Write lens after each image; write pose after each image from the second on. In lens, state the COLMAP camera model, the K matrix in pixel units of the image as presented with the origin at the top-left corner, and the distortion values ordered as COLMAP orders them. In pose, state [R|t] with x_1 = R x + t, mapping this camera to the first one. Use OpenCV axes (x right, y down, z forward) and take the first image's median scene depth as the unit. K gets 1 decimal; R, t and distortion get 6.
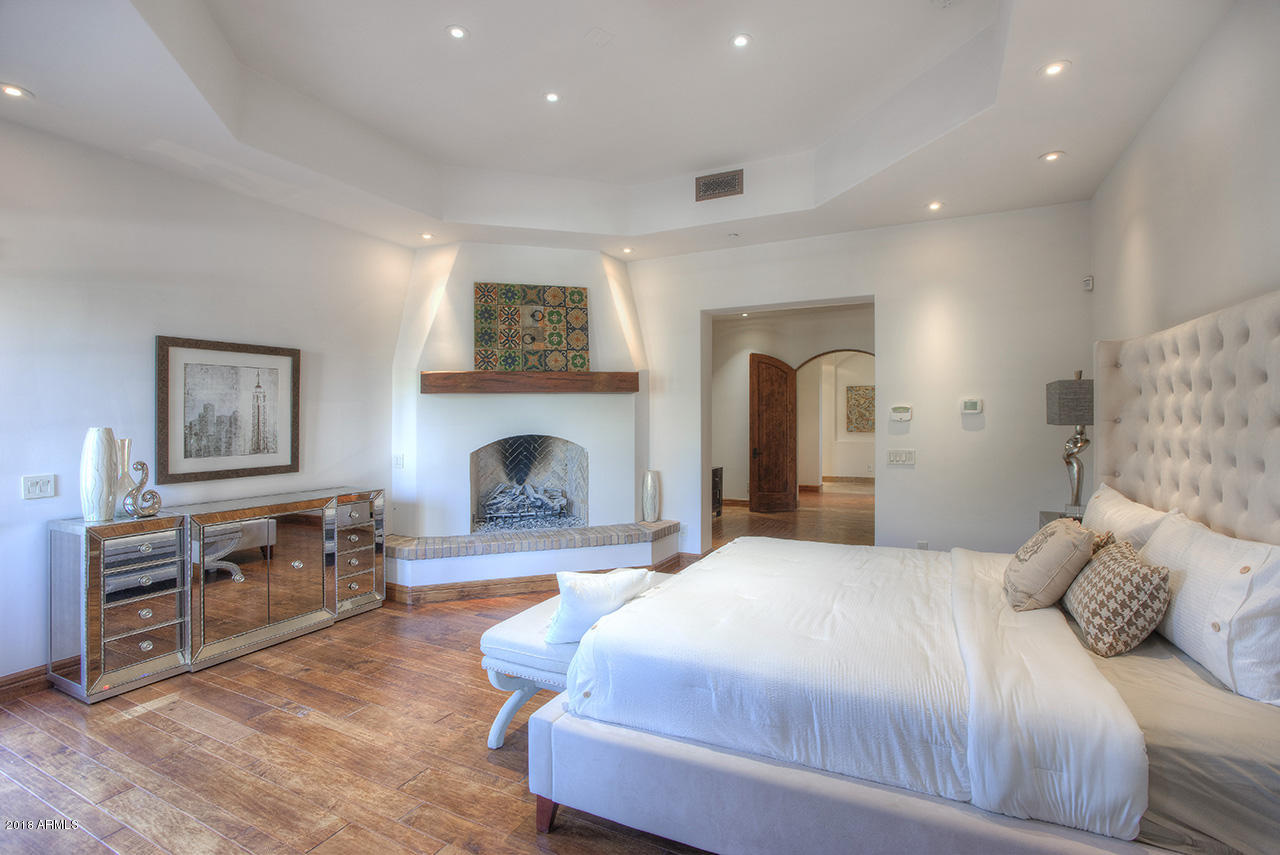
lens RADIAL K [[594.1, 0, 636.9], [0, 594.1, 419.1], [0, 0, 1]] dist [-0.057282, 0.000268]
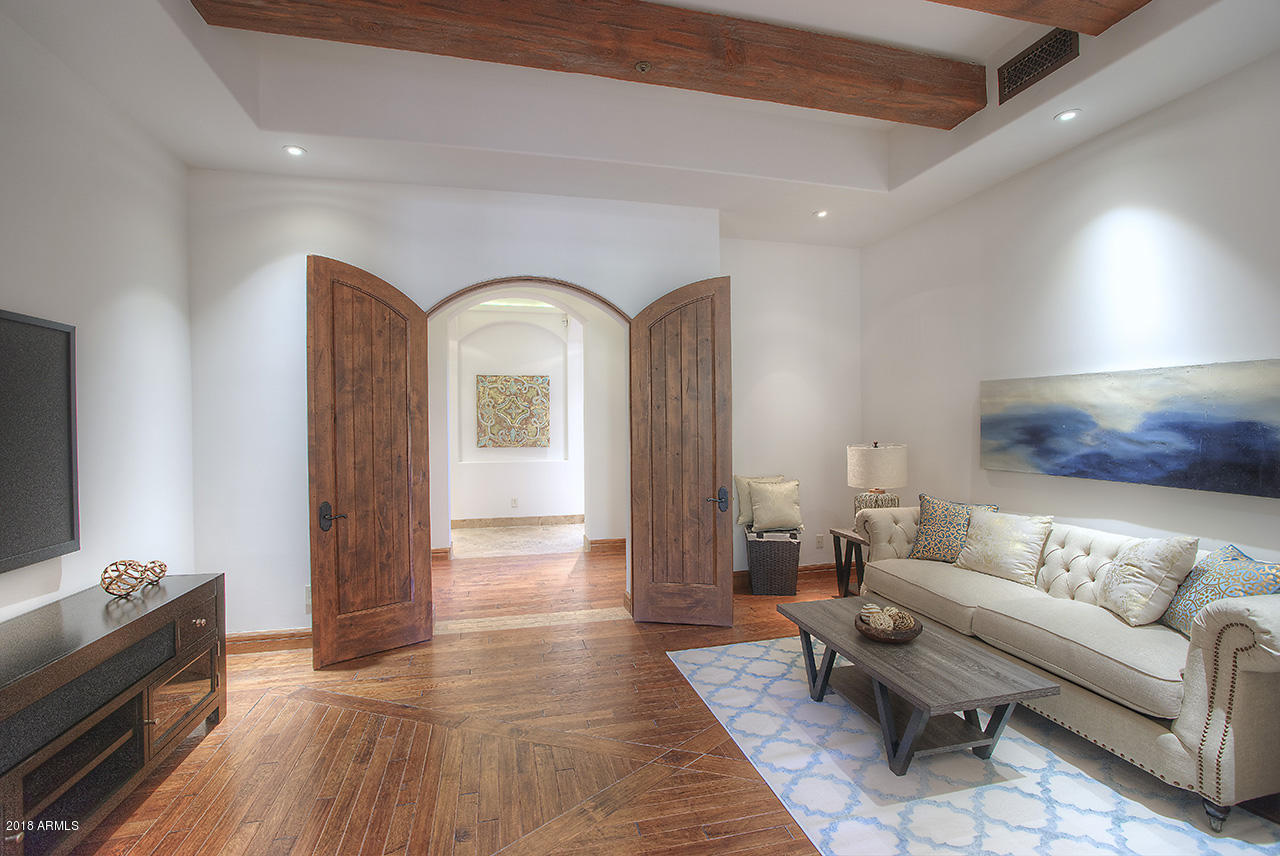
lens RADIAL K [[602.5, 0, 640.7], [0, 602.5, 438.0], [0, 0, 1]] dist [0.000214, 0.000342]
pose [[0.762068, -0.017532, 0.647259, 0.176290], [0.005478, 0.999772, 0.020631, -0.001629], [-0.647473, -0.012177, 0.761991, 0.975100]]
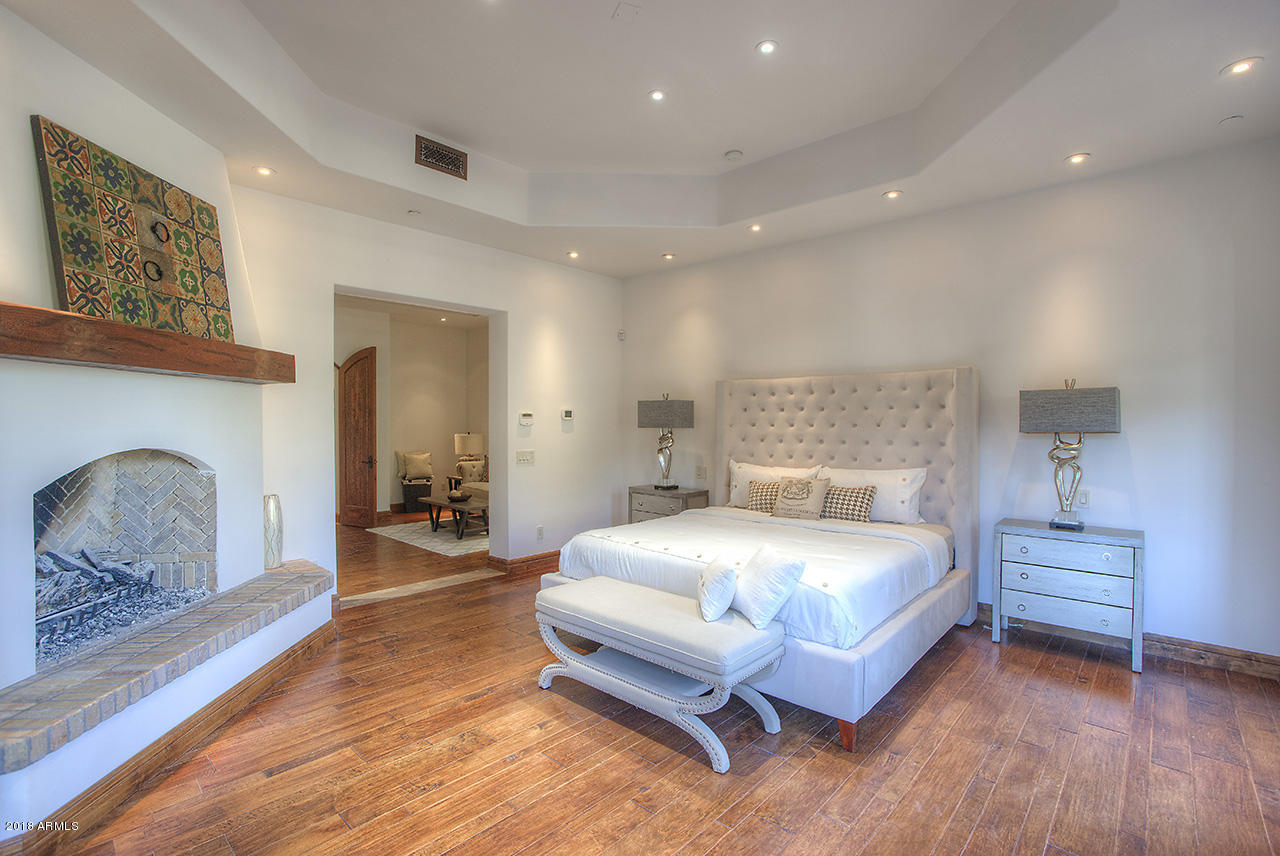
lens RADIAL K [[588.4, 0, 646.7], [0, 588.4, 432.5], [0, 0, 1]] dist [-0.000660, 0.000294]
pose [[0.275066, -0.008662, 0.961386, -0.564027], [-0.001515, 0.999954, 0.009444, 0.005705], [-0.961424, -0.004055, 0.275040, 0.411112]]
